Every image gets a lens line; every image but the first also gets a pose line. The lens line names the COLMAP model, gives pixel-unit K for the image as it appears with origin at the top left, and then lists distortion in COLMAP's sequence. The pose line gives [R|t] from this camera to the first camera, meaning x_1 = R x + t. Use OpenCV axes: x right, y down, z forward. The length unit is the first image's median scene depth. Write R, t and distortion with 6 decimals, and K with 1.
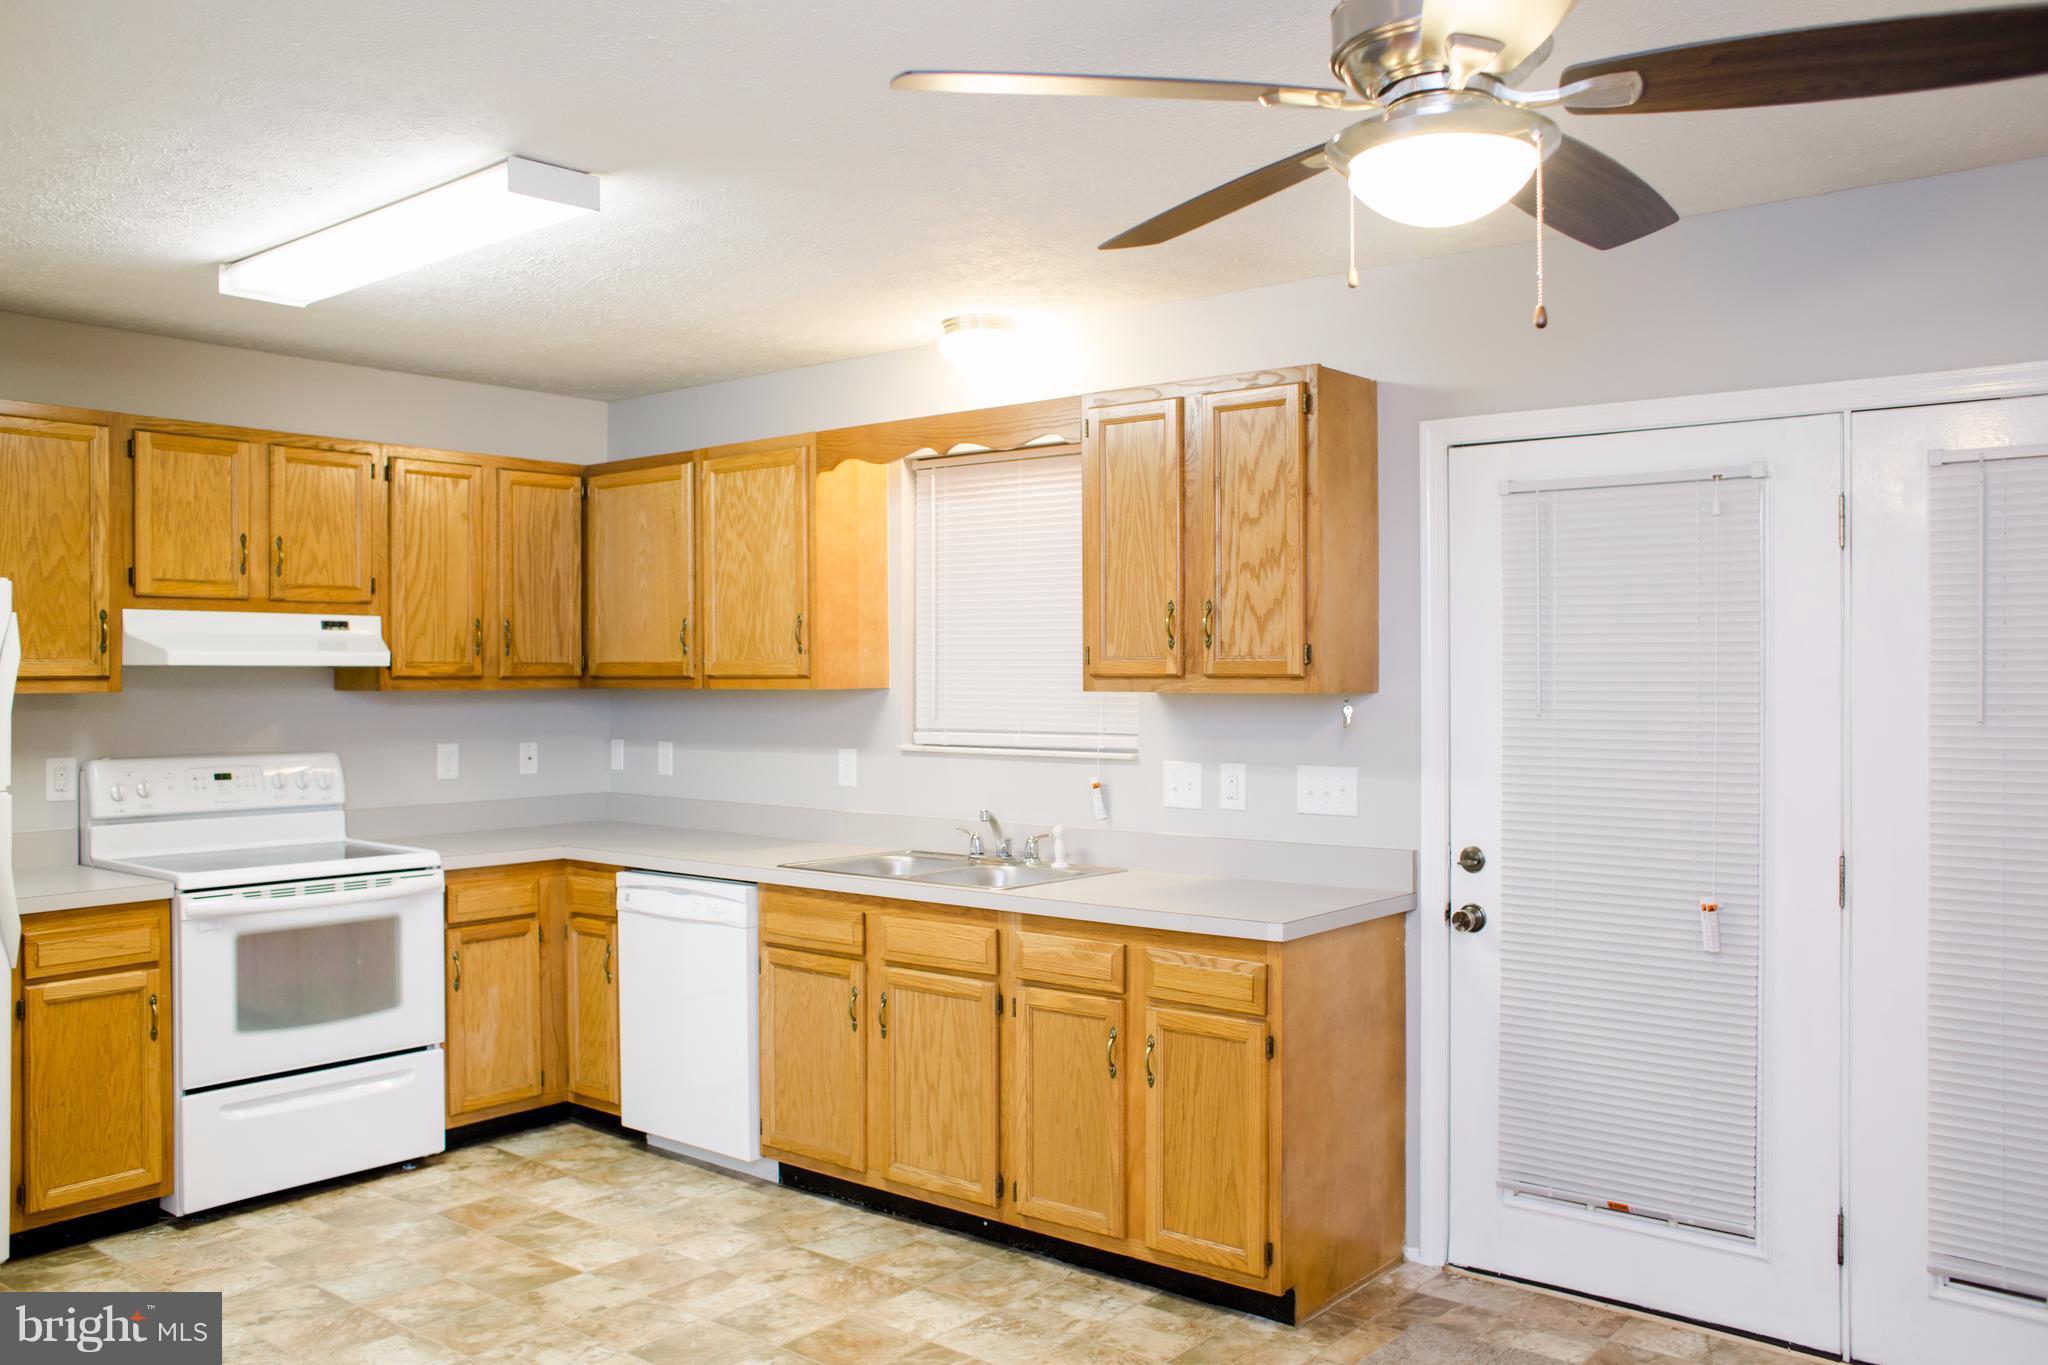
lens RADIAL K [[1660.4, 0, 1024.0], [0, 1660.4, 682.5], [0, 0, 1]] dist [-0.038075, -0.000568]
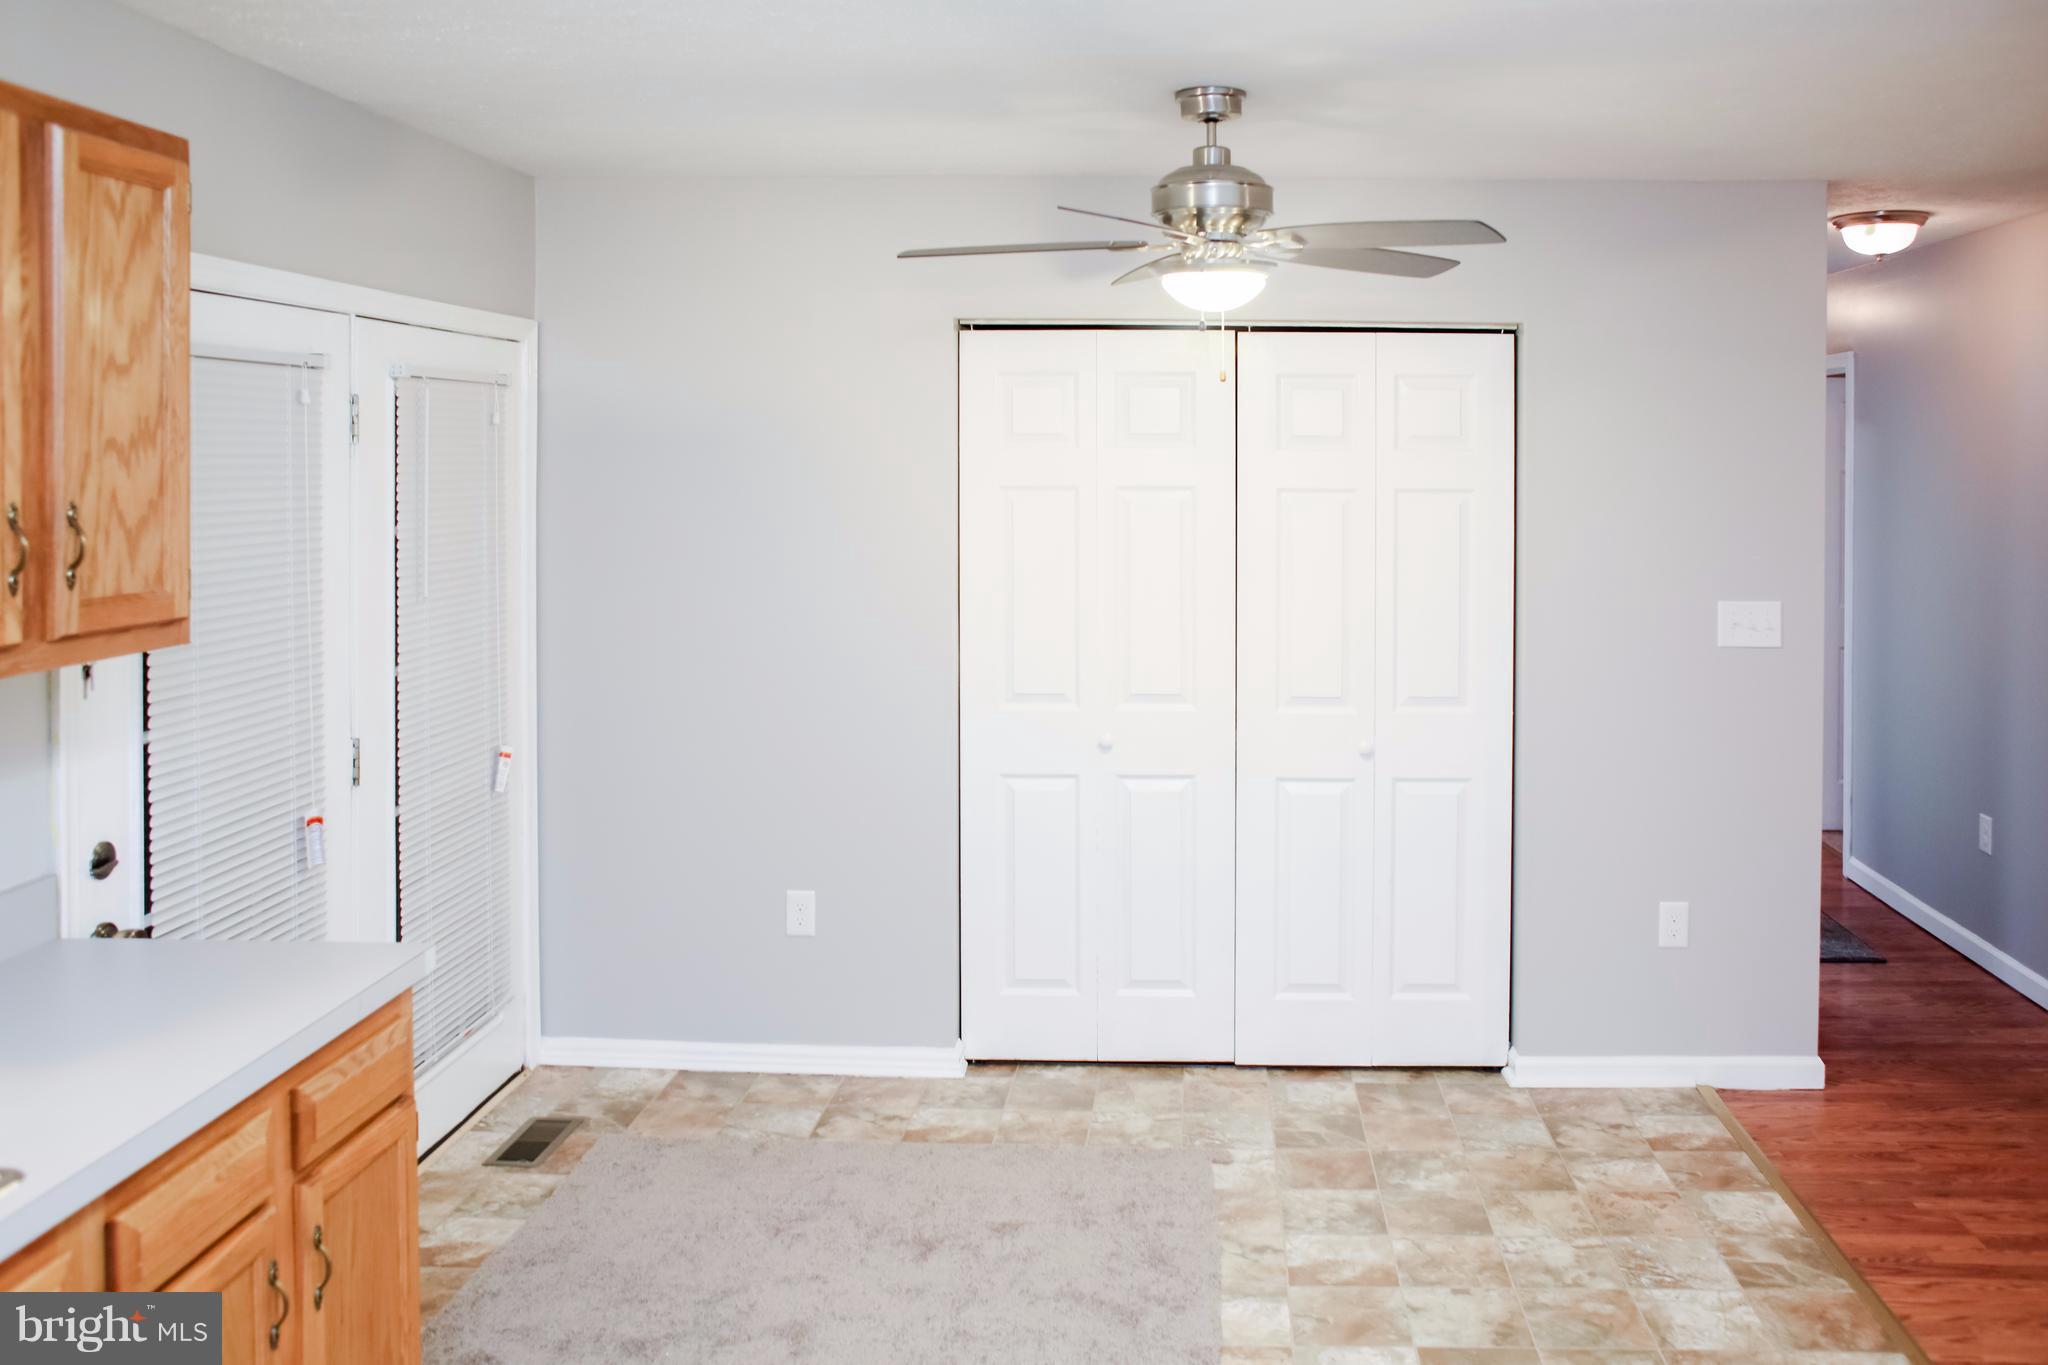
lens RADIAL K [[1660.4, 0, 1024.0], [0, 1660.4, 682.5], [0, 0, 1]] dist [-0.038075, -0.000568]
pose [[-0.555120, -0.091443, 0.826728, -0.542766], [0.038719, 0.990020, 0.135503, -0.053158], [-0.830868, 0.107231, -0.546040, 1.067408]]
